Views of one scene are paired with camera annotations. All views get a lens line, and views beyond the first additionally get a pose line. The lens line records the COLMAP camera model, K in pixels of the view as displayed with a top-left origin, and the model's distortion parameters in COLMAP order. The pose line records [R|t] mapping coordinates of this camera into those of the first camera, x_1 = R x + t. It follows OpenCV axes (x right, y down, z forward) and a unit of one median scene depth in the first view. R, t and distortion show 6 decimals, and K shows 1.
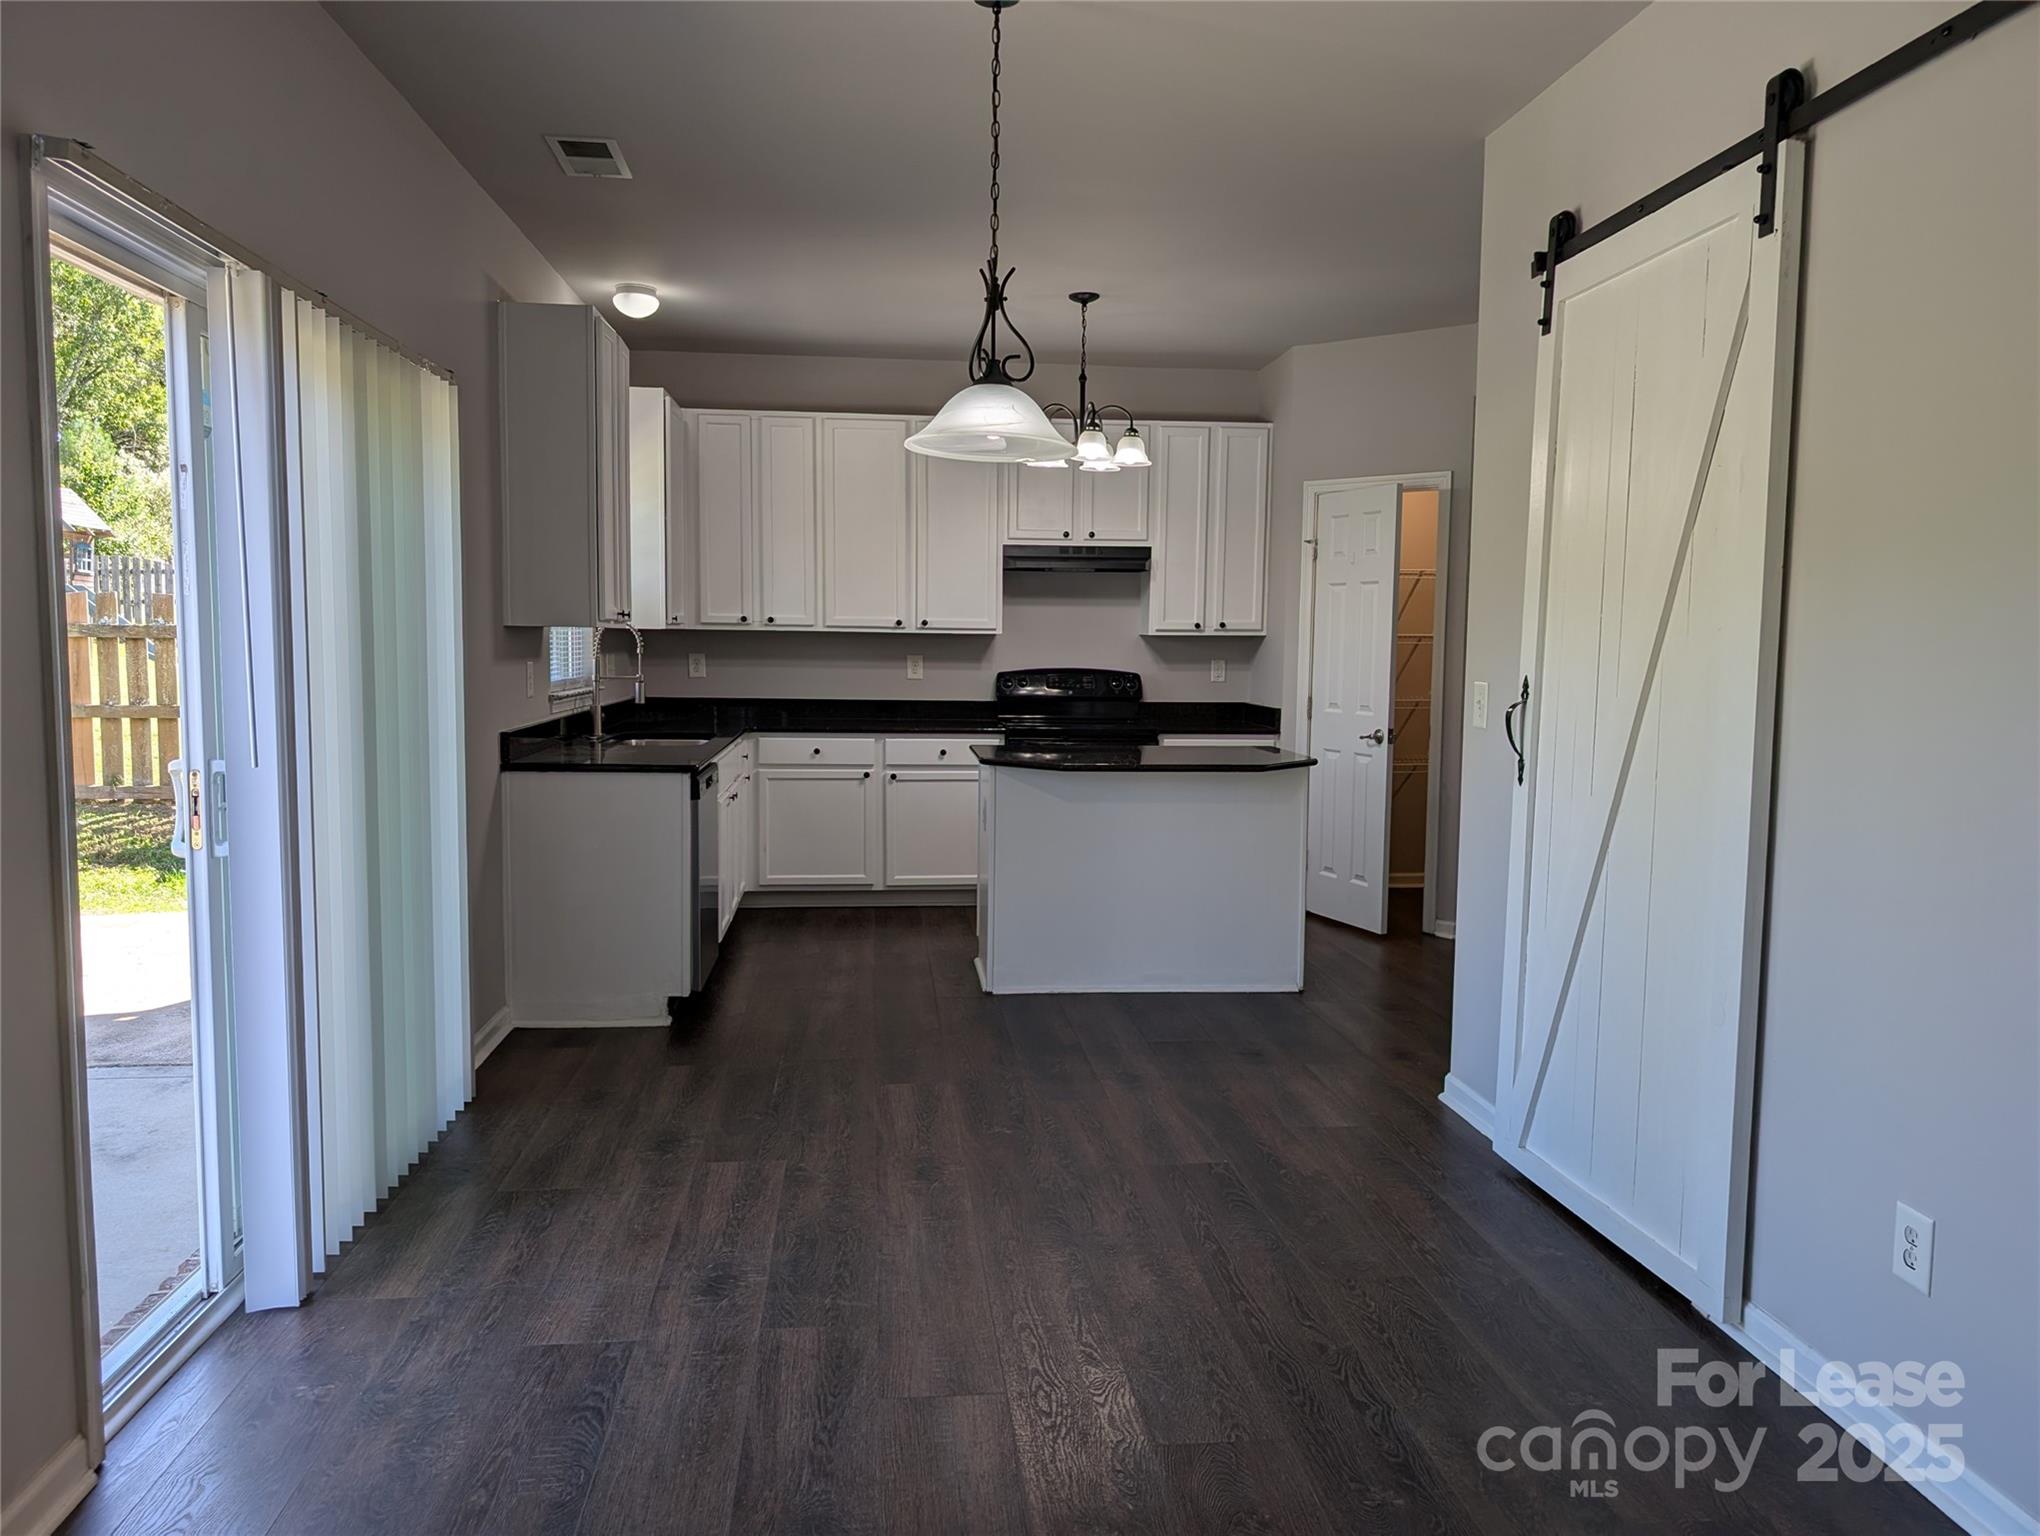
lens RADIAL K [[1474.4, 0, 1008.3], [0, 1474.4, 751.3], [0, 0, 1]] dist [0.067407, -0.003175]
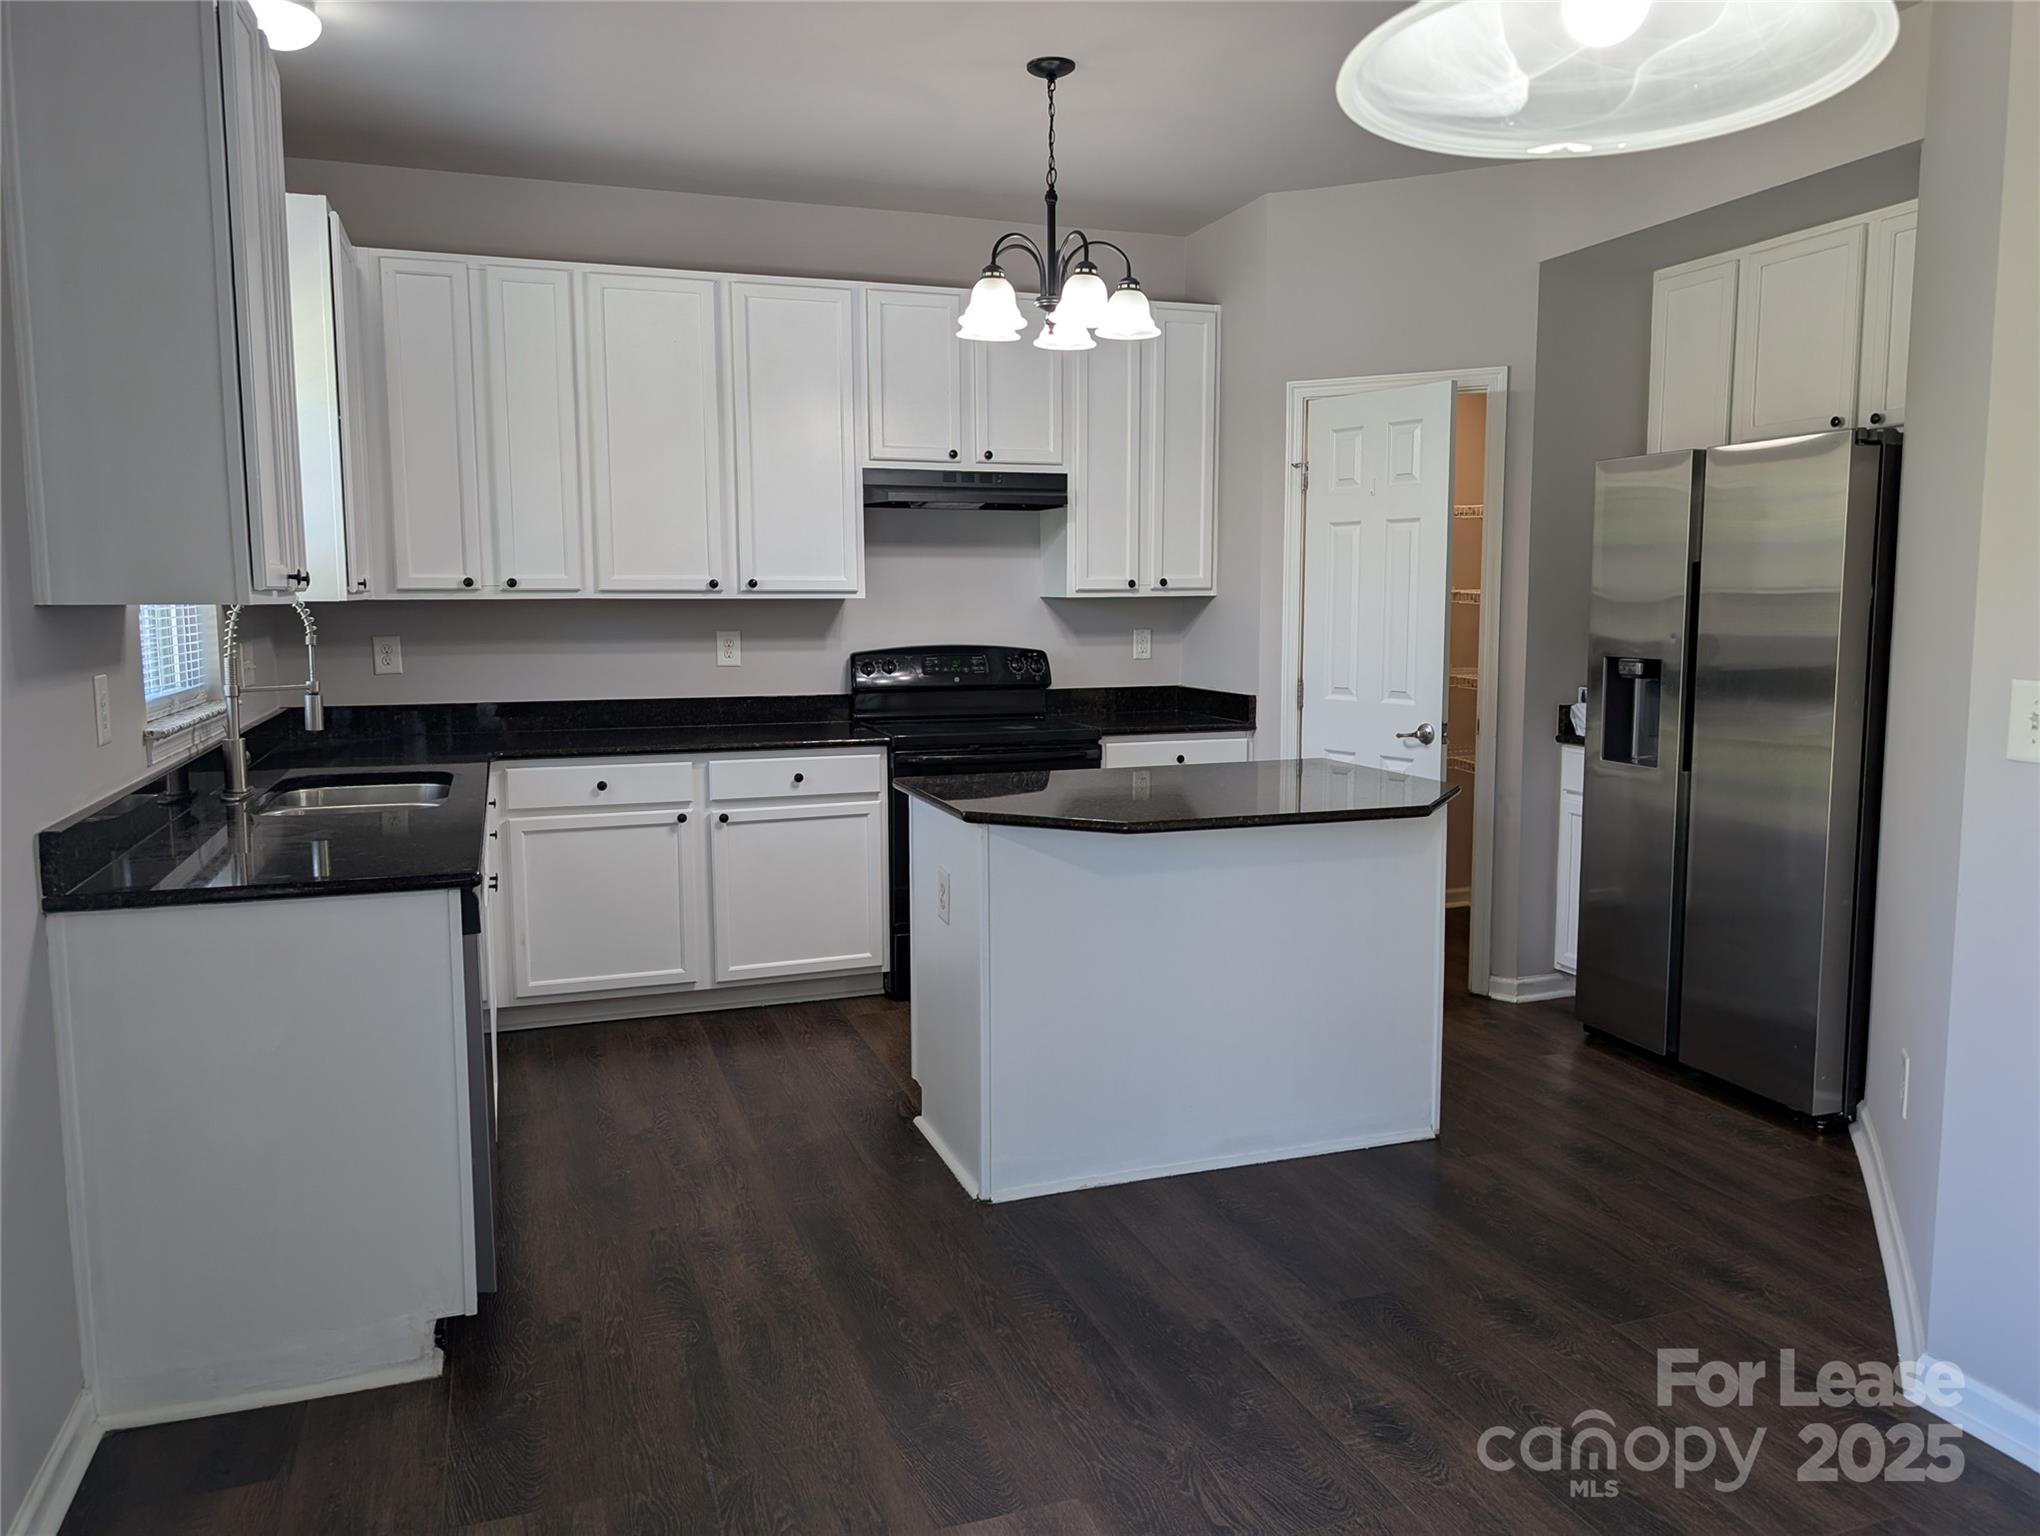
lens RADIAL K [[1468.7, 0, 1029.2], [0, 1468.7, 745.6], [0, 0, 1]] dist [0.001788, 0.002239]
pose [[0.968130, -0.040529, 0.247147, -0.104380], [0.034012, 0.998953, 0.030582, -0.030005], [-0.248127, -0.021201, 0.968495, 0.323017]]
